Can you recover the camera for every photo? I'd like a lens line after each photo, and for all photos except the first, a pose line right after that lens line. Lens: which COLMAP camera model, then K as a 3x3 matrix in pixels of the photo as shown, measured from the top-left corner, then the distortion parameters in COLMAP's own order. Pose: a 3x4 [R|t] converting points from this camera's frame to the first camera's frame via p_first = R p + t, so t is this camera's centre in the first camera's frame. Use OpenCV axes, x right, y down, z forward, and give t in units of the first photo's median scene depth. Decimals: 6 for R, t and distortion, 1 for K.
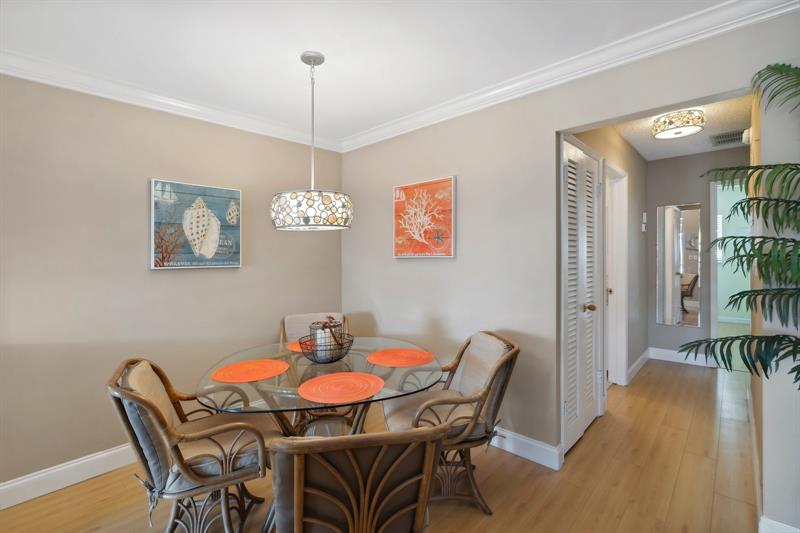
lens RADIAL K [[371.1, 0, 398.2], [0, 371.1, 238.2], [0, 0, 1]] dist [-0.000194, 0.000062]
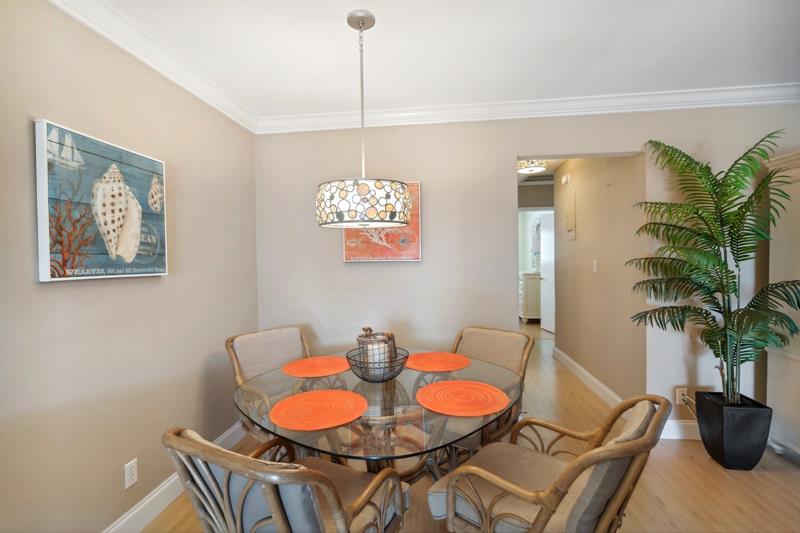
lens RADIAL K [[370.5, 0, 391.9], [0, 370.5, 251.5], [0, 0, 1]] dist [-0.001926, 0.000123]
pose [[0.798156, 0.014369, 0.602280, -0.542272], [-0.023578, 0.999695, 0.007396, 0.020483], [-0.601990, -0.020104, 0.798251, 0.224610]]
